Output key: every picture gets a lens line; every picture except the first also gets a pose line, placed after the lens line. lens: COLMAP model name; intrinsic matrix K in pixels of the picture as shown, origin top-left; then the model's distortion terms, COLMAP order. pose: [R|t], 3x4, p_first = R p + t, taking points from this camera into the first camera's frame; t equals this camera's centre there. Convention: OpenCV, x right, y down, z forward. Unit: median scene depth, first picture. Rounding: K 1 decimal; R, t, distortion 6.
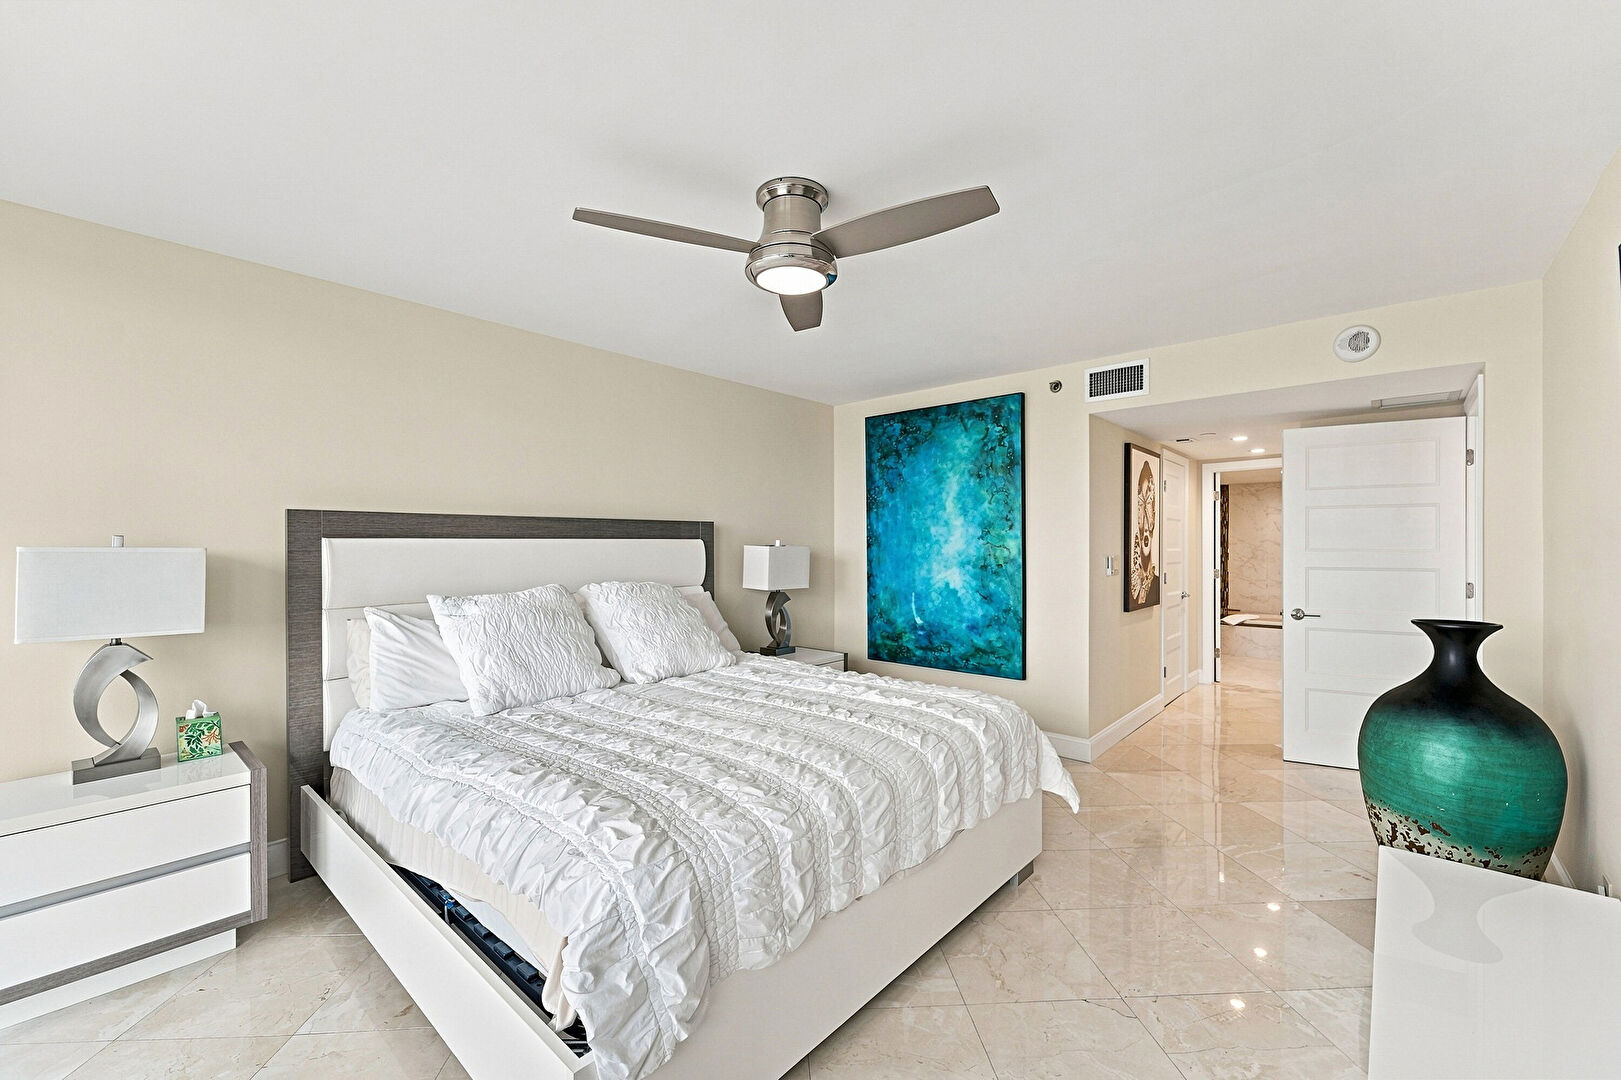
lens RADIAL K [[656.1, 0, 810.2], [0, 656.1, 549.8], [0, 0, 1]] dist [0.002658, -0.000066]
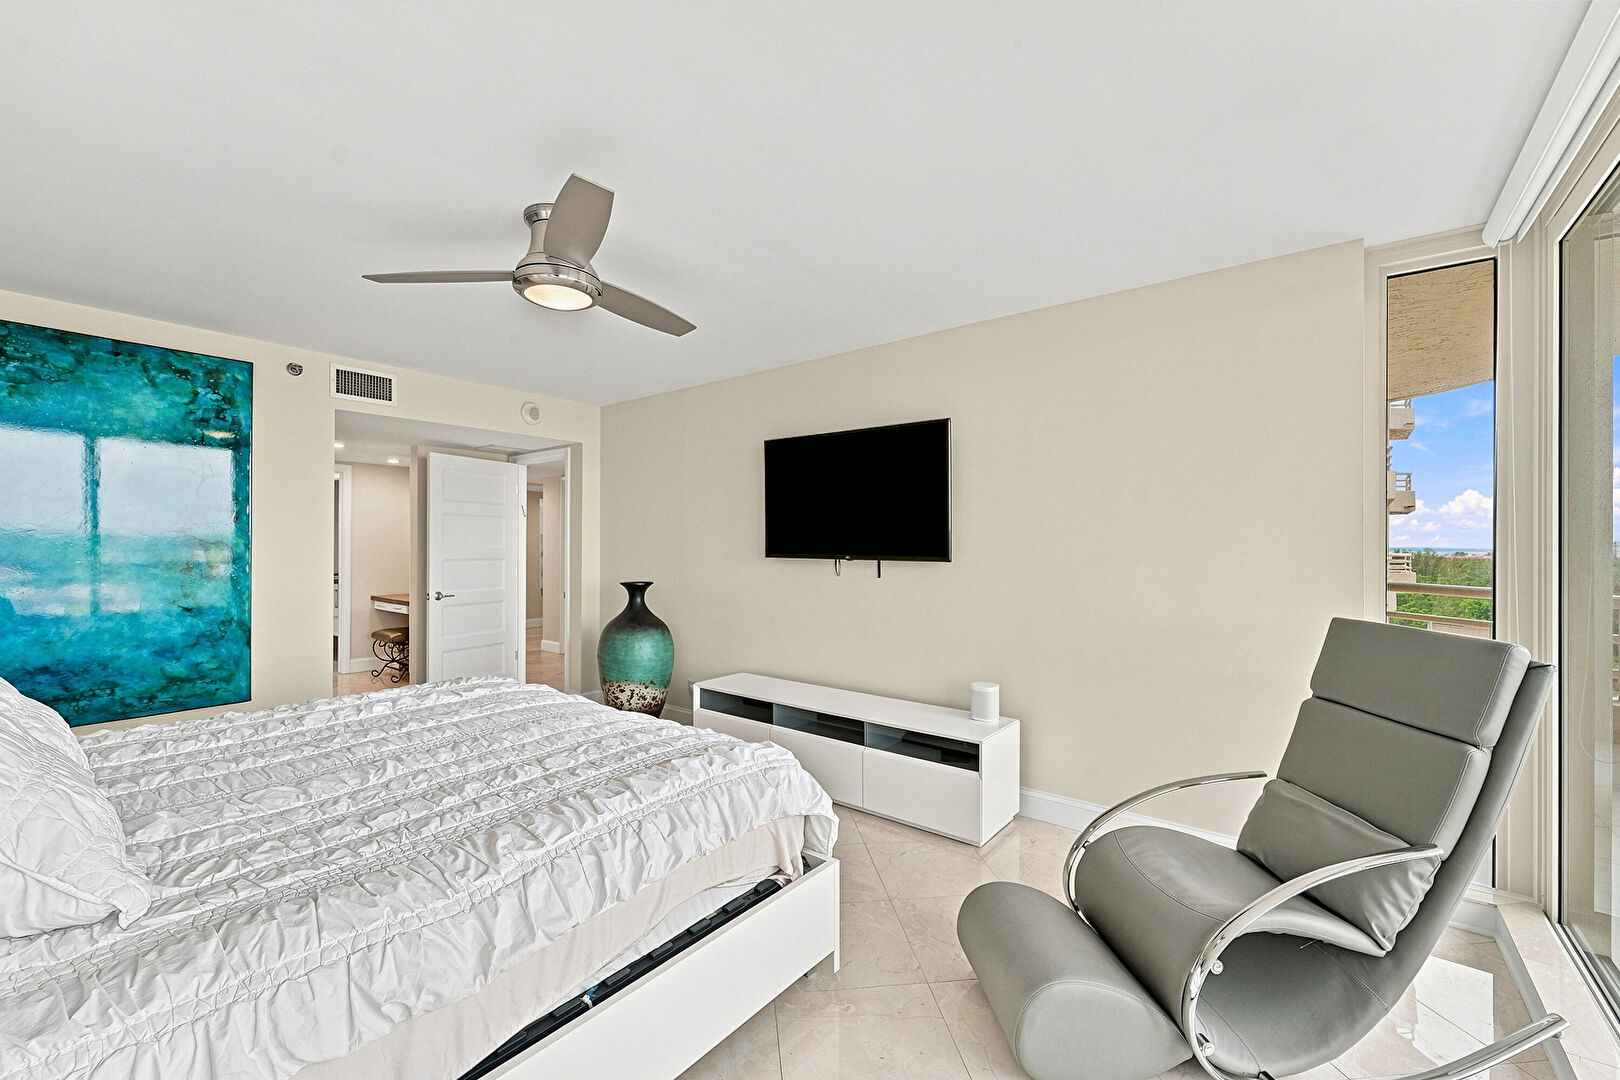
lens RADIAL K [[655.7, 0, 808.4], [0, 655.7, 541.0], [0, 0, 1]] dist [0.002658, -0.000066]
pose [[-0.052077, 0.003389, 0.998637, -0.554273], [0.001408, 0.999993, -0.003320, -0.004120], [-0.998642, 0.001233, -0.052082, 0.315080]]
